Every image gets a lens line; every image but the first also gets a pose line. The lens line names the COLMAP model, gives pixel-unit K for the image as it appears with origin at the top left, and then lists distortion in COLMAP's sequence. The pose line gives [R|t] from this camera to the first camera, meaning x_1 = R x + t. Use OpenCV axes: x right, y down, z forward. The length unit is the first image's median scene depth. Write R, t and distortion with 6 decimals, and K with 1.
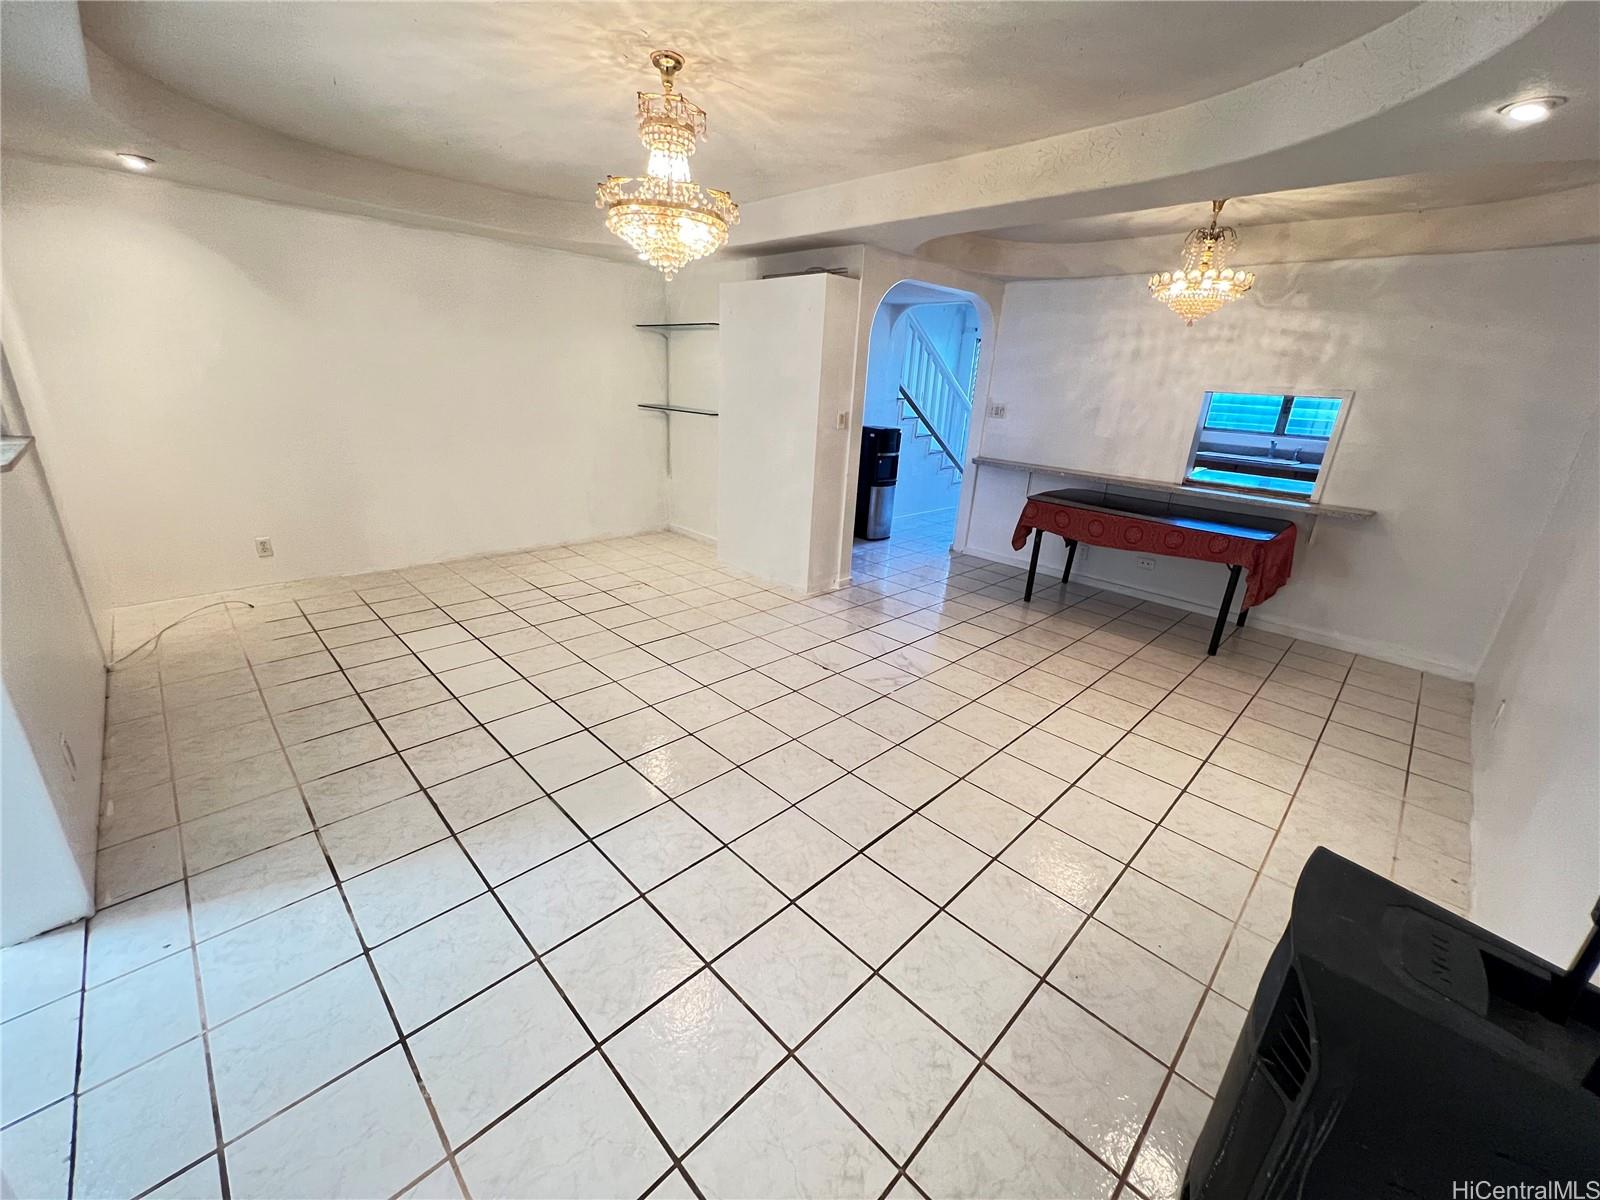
lens RADIAL K [[637.2, 0, 797.9], [0, 637.2, 597.4], [0, 0, 1]] dist [-0.002740, -0.000571]
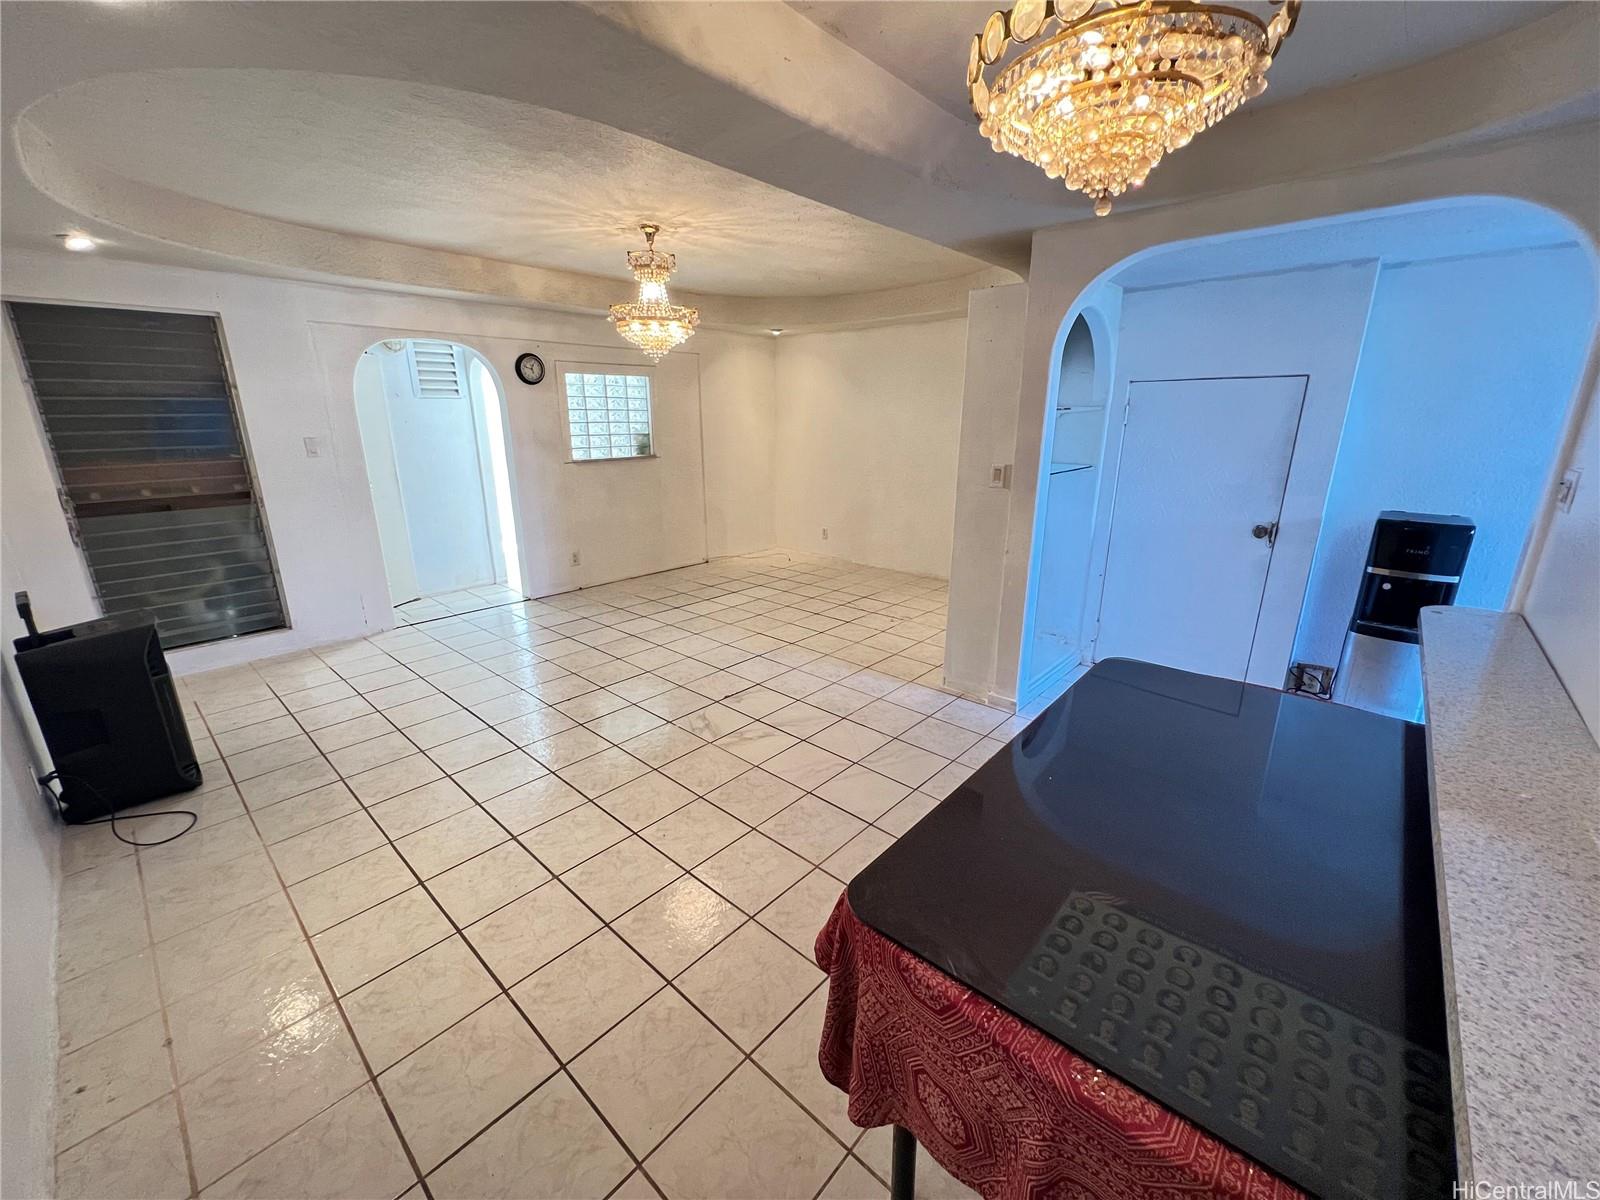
lens RADIAL K [[637.2, 0, 798.4], [0, 637.2, 599.1], [0, 0, 1]] dist [-0.002740, -0.000571]
pose [[0.055475, 0.228553, -0.971950, 0.838114], [-0.321168, 0.925799, 0.199369, -0.229217], [0.945396, 0.301099, 0.124763, 0.768557]]
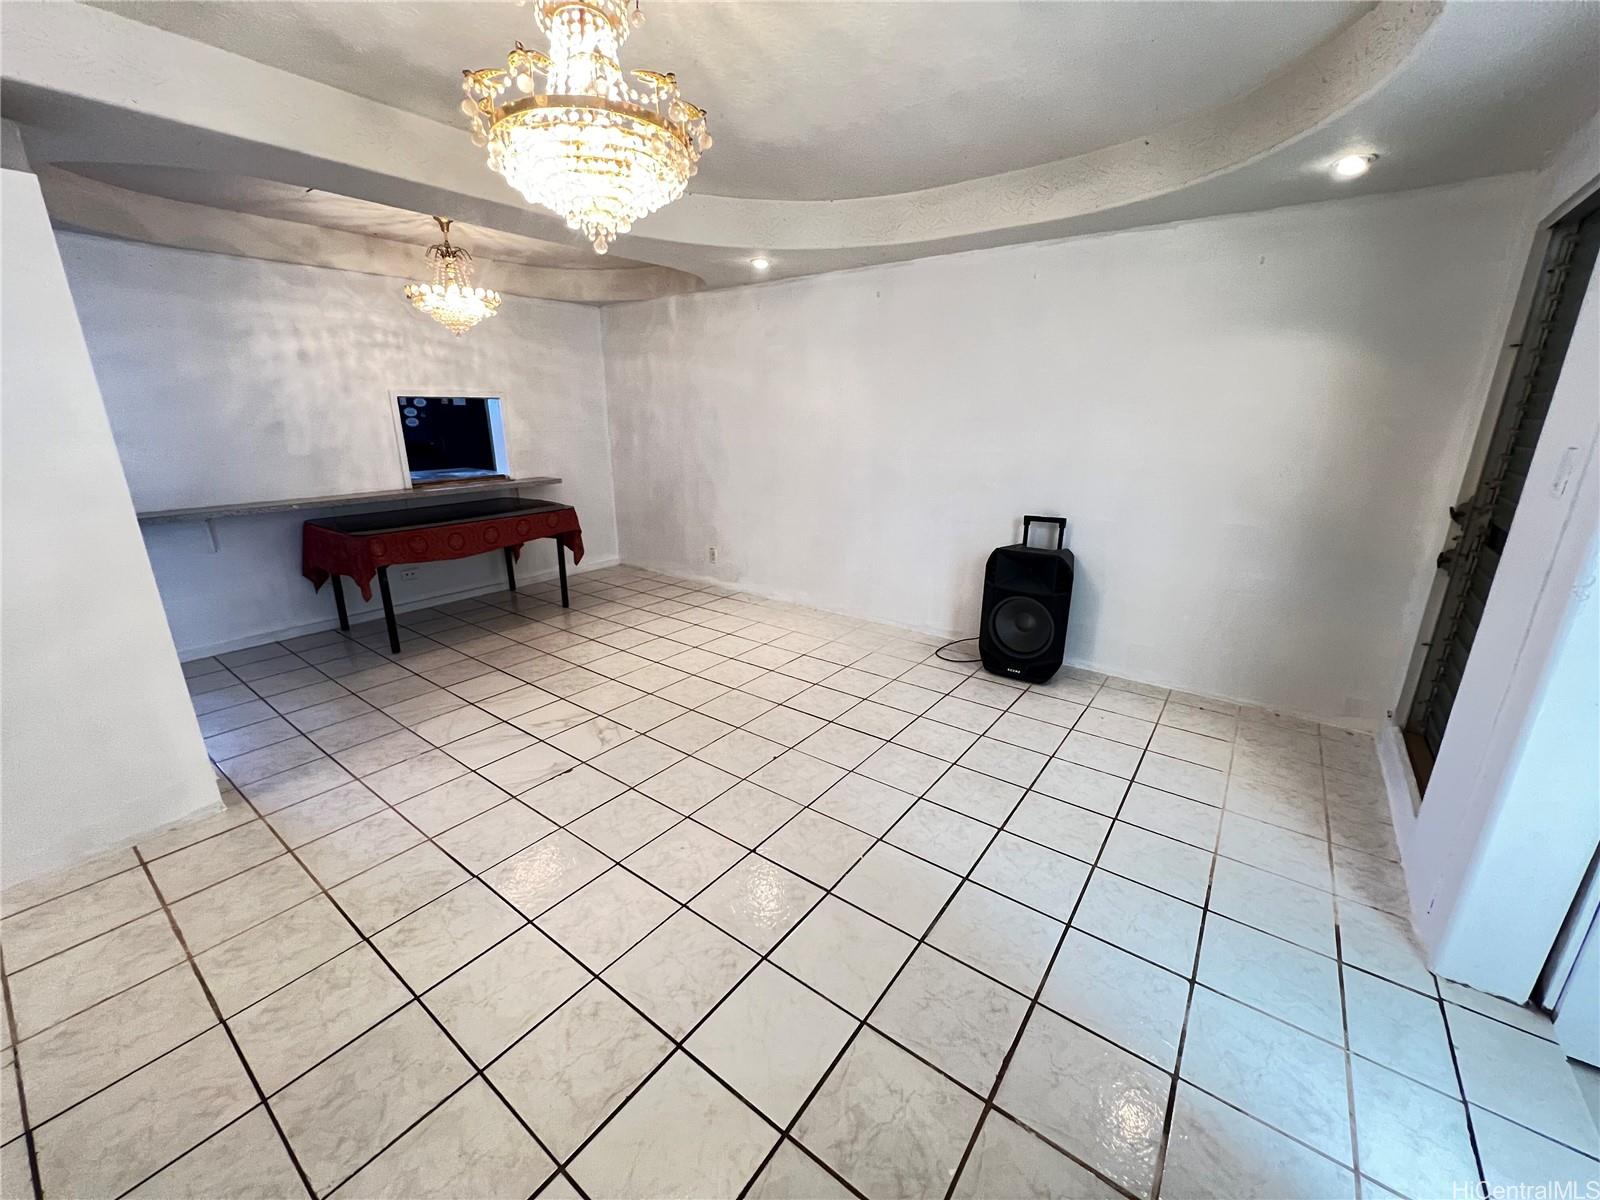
lens RADIAL K [[637.2, 0, 795.2], [0, 637.2, 597.7], [0, 0, 1]] dist [-0.002740, -0.000571]
pose [[-0.140690, -0.331854, 0.932781, -0.534042], [0.313585, 0.878707, 0.359914, -0.219234], [-0.939080, 0.343142, -0.019561, 0.562856]]
